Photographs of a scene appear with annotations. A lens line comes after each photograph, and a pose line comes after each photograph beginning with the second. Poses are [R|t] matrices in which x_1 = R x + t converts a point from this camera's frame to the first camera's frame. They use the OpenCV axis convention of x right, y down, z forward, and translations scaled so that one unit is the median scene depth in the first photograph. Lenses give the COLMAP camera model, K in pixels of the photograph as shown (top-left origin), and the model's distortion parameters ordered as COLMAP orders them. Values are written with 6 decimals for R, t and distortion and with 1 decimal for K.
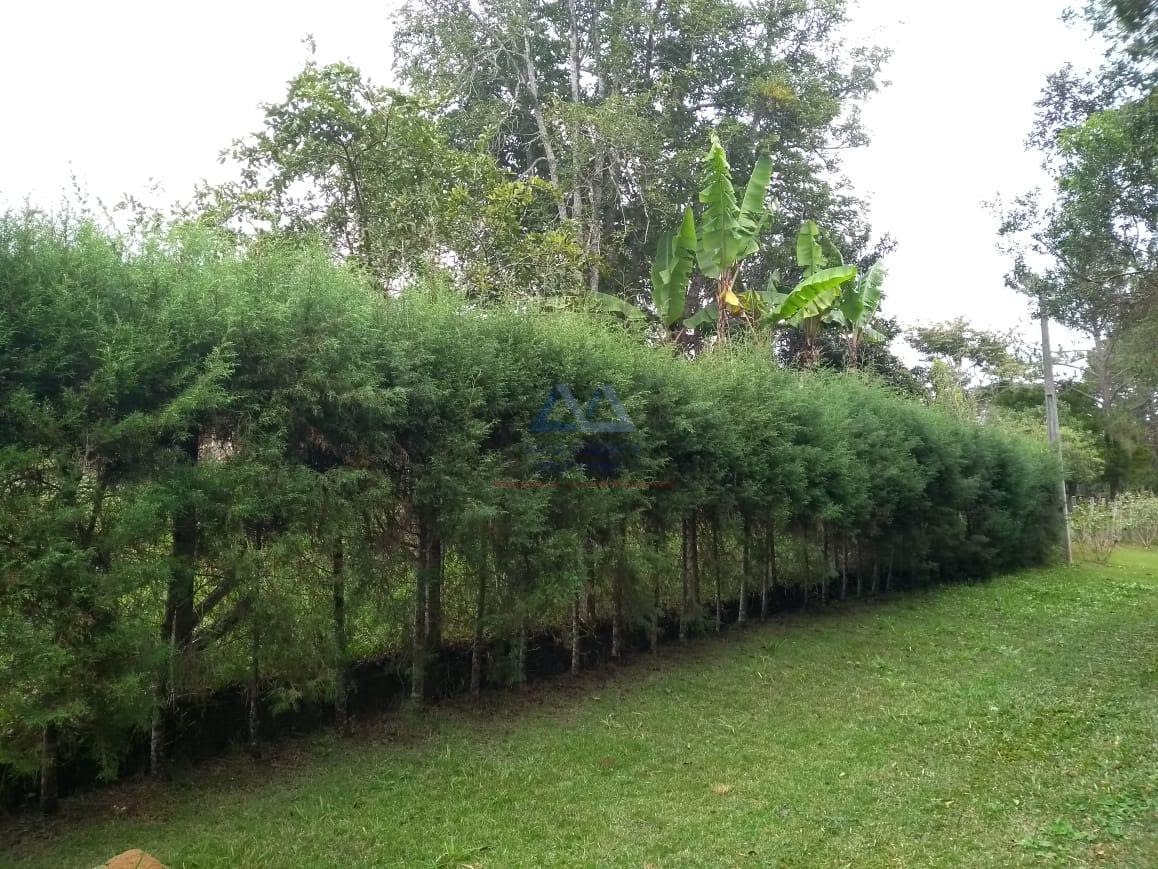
lens RADIAL K [[907.9, 0, 576.6], [0, 907.9, 445.1], [0, 0, 1]] dist [0.009745, -0.035341]
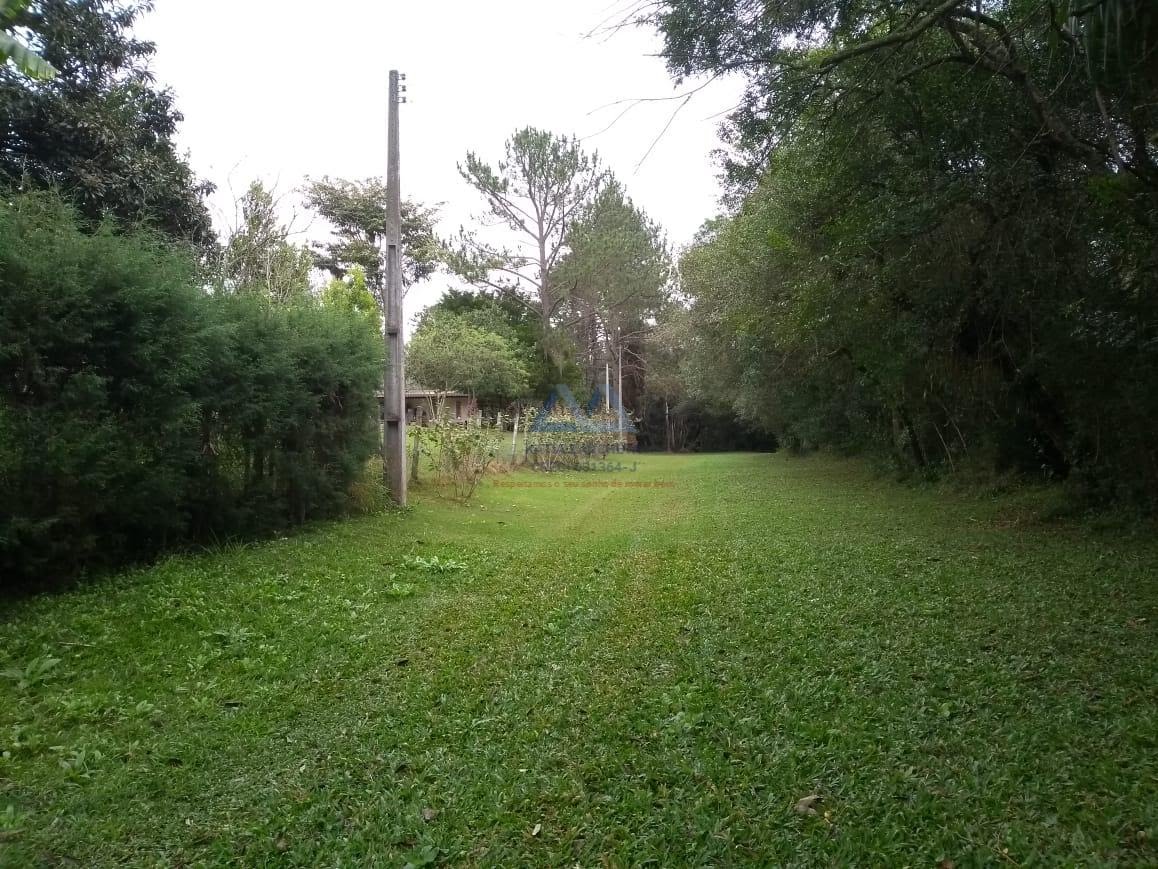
lens RADIAL K [[907.9, 0, 579.2], [0, 907.9, 440.2], [0, 0, 1]] dist [0.009745, -0.035341]
pose [[0.858011, 0.024413, 0.513051, 0.380747], [-0.073293, 0.994467, 0.075252, 0.028607], [-0.508375, -0.102170, 0.855053, 0.450062]]
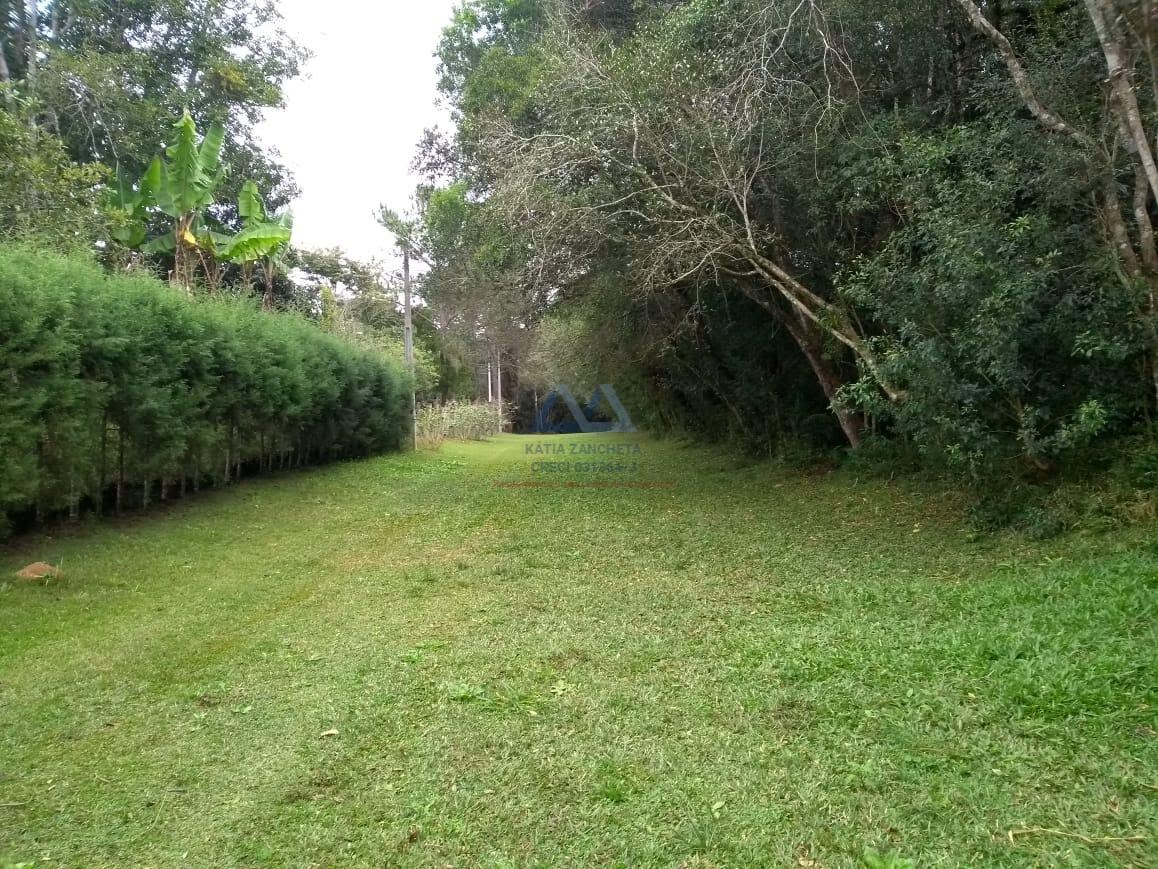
lens RADIAL K [[907.9, 0, 581.8], [0, 907.9, 438.7], [0, 0, 1]] dist [0.009745, -0.035341]
pose [[0.773061, 0.003475, 0.634323, -0.189825], [-0.068968, 0.994517, 0.078604, -0.020263], [-0.630572, -0.104513, 0.769062, -0.308582]]
